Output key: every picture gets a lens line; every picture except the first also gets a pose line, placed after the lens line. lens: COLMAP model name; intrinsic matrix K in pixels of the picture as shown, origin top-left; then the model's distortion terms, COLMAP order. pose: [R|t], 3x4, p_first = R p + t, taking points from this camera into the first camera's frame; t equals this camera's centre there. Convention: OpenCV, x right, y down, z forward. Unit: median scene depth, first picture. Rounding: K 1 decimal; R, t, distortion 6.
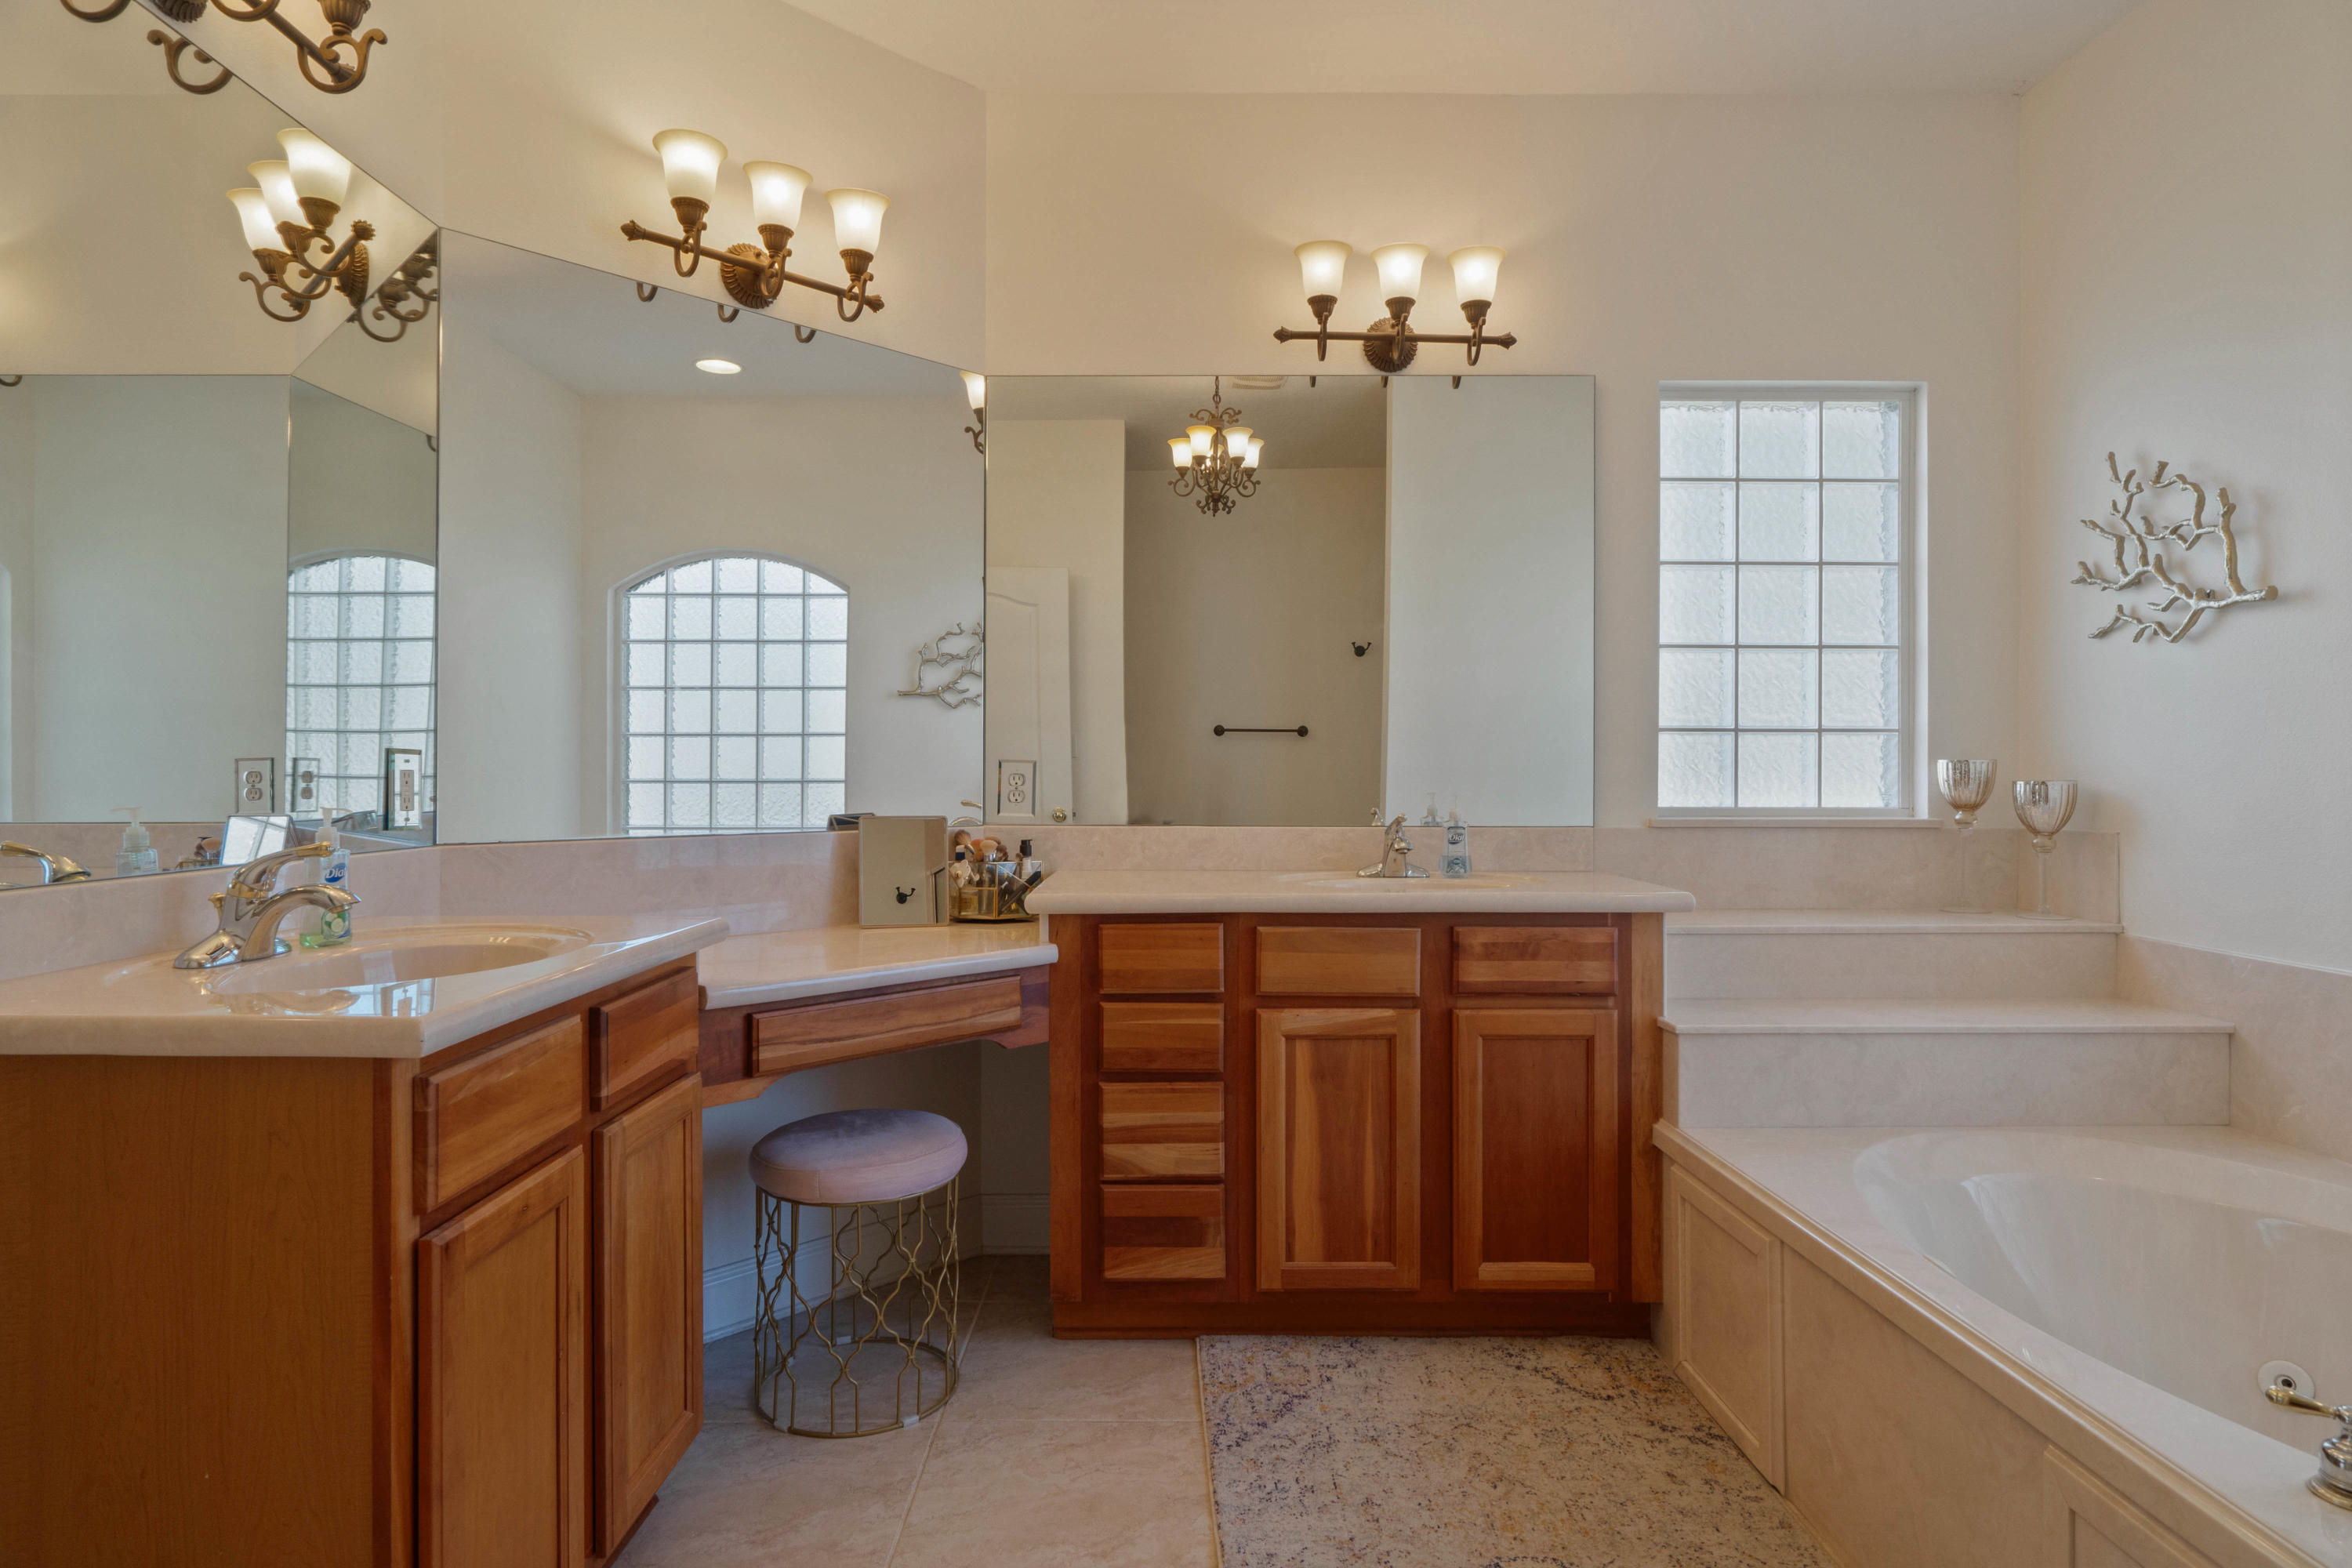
lens RADIAL K [[1259.6, 0, 1163.0], [0, 1259.6, 769.5], [0, 0, 1]] dist [-0.009082, -0.000958]
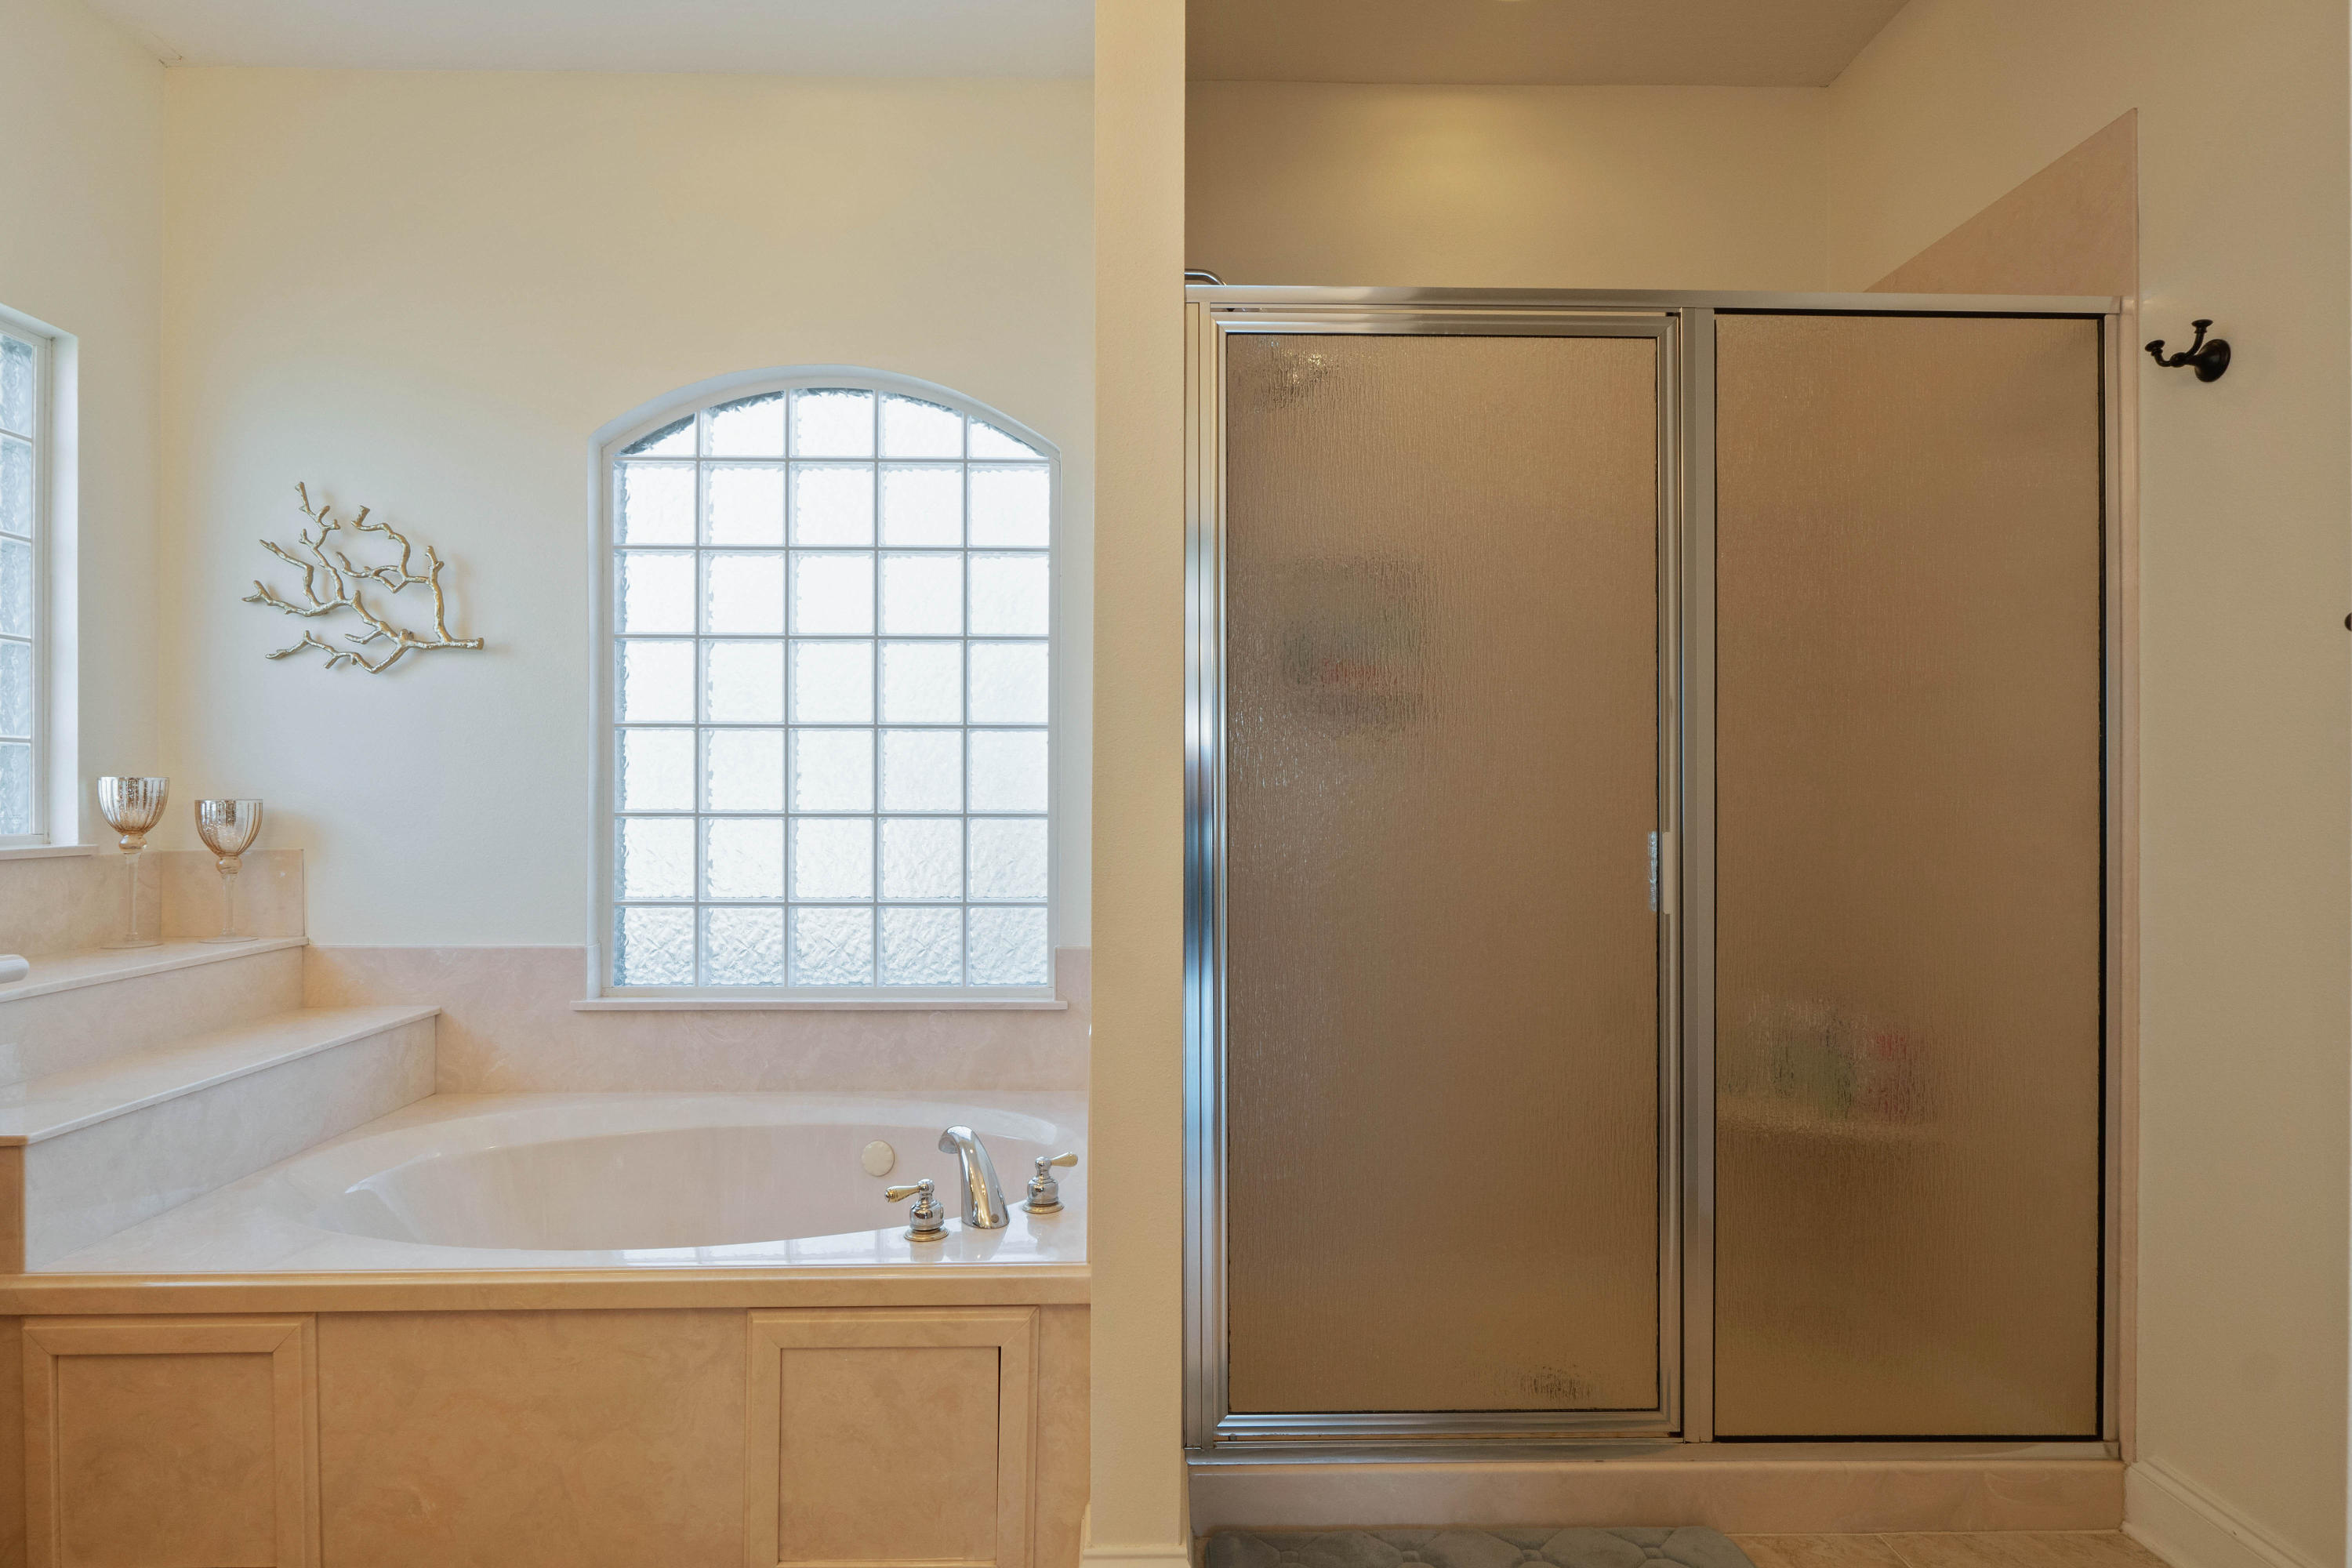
lens RADIAL K [[1284.1, 0, 1158.9], [0, 1284.1, 791.6], [0, 0, 1]] dist [-0.003950, 0.001042]
pose [[-0.024117, -0.000538, 0.999709, -2.156749], [-0.002632, 0.999996, 0.000474, 0.001056], [-0.999706, -0.002620, -0.024118, 2.124913]]
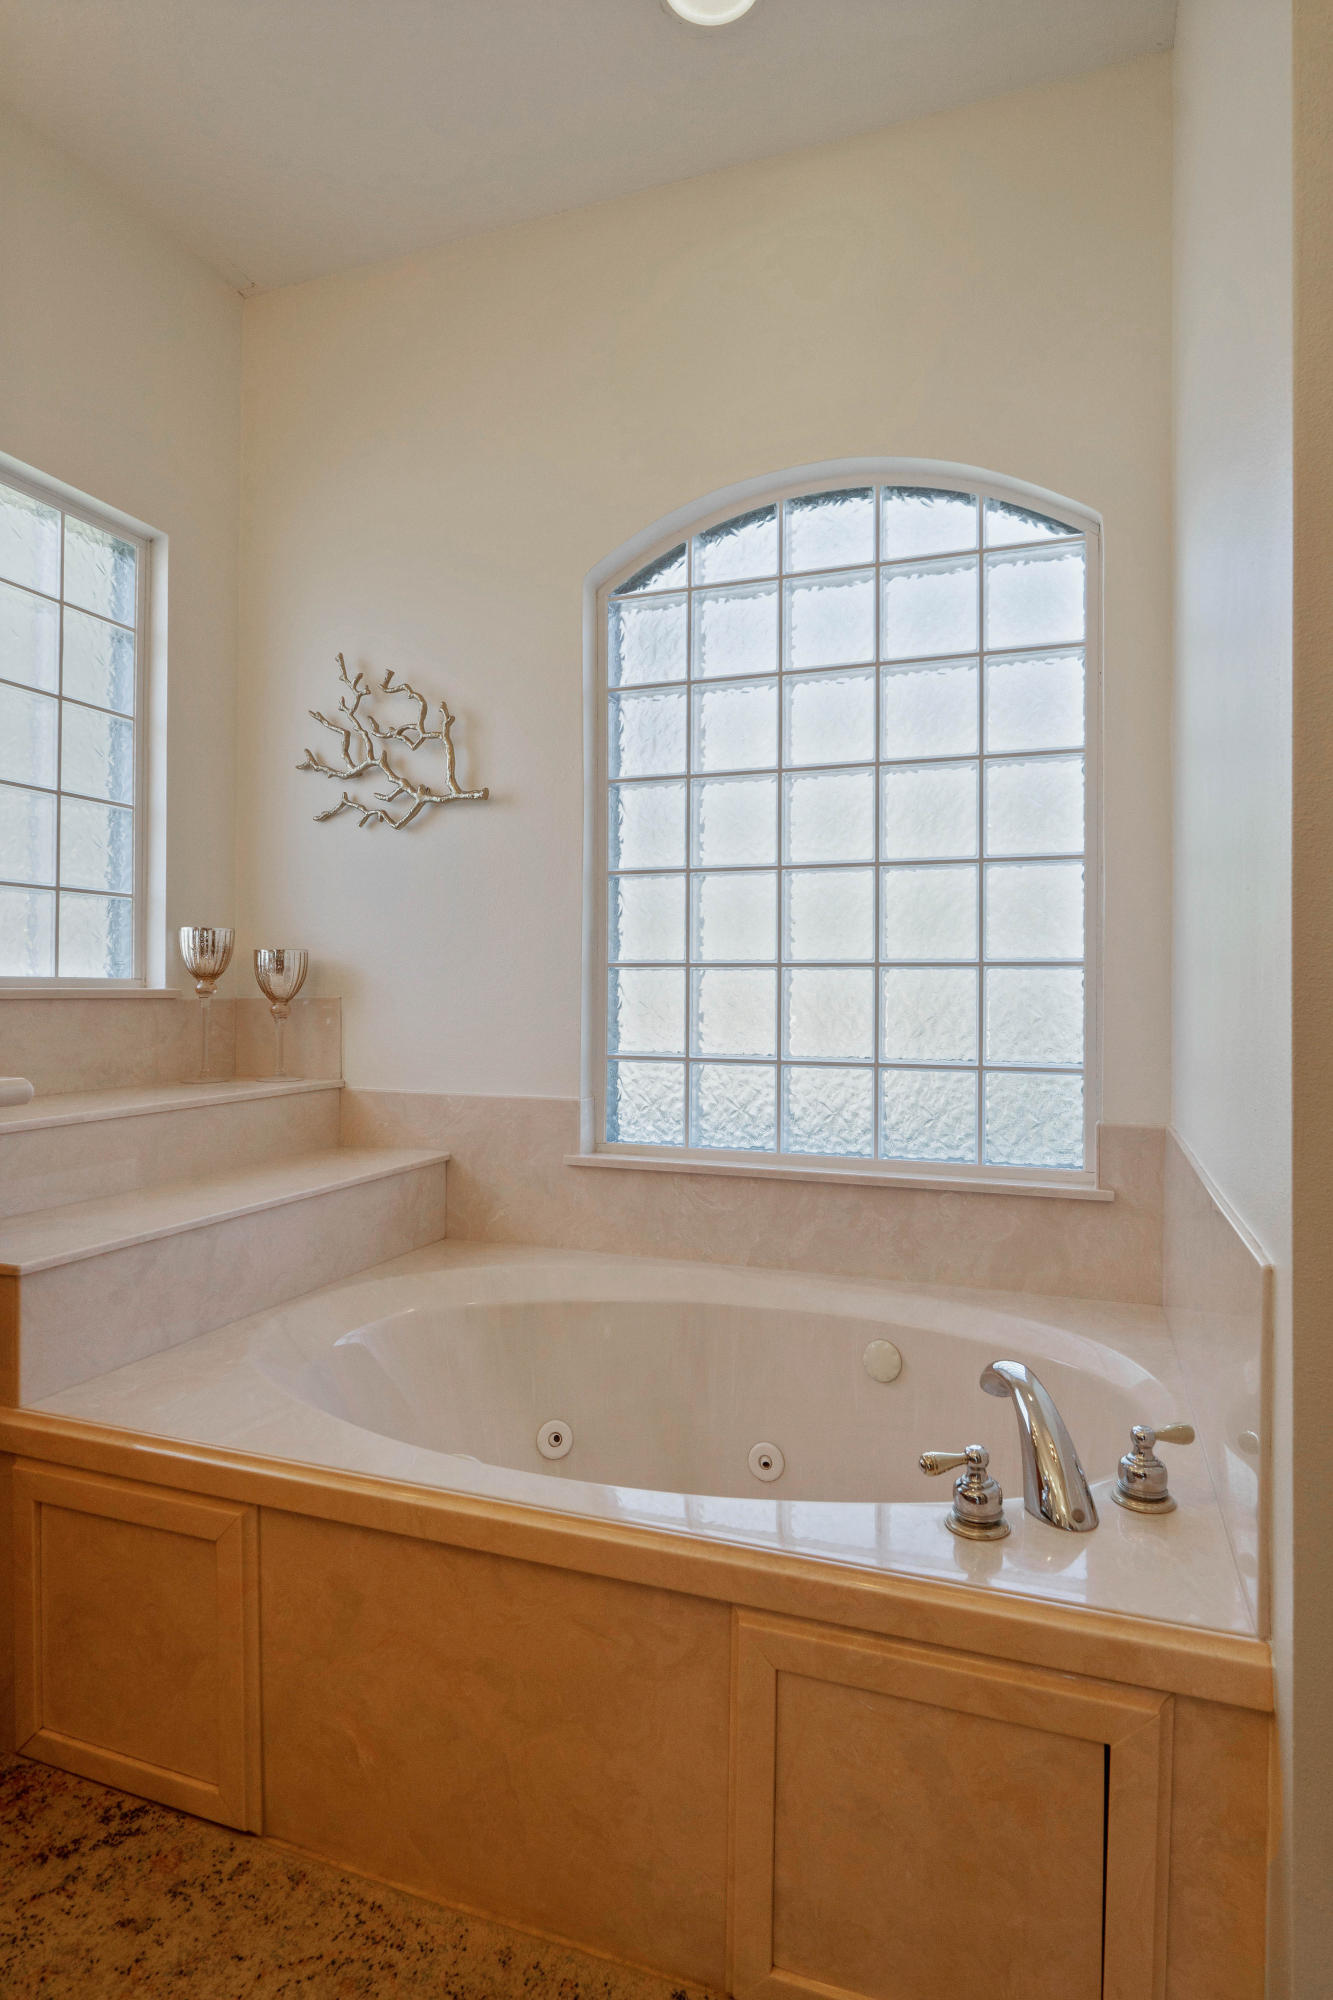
lens RADIAL K [[1071.1, 0, 670.2], [0, 1071.1, 984.5], [0, 0, 1]] dist [-0.009082, -0.000958]
pose [[0.346317, 0.003883, 0.938110, -0.178517], [-0.005136, 0.999984, -0.002243, 0.267259], [-0.938103, -0.004041, 0.346331, 2.683292]]
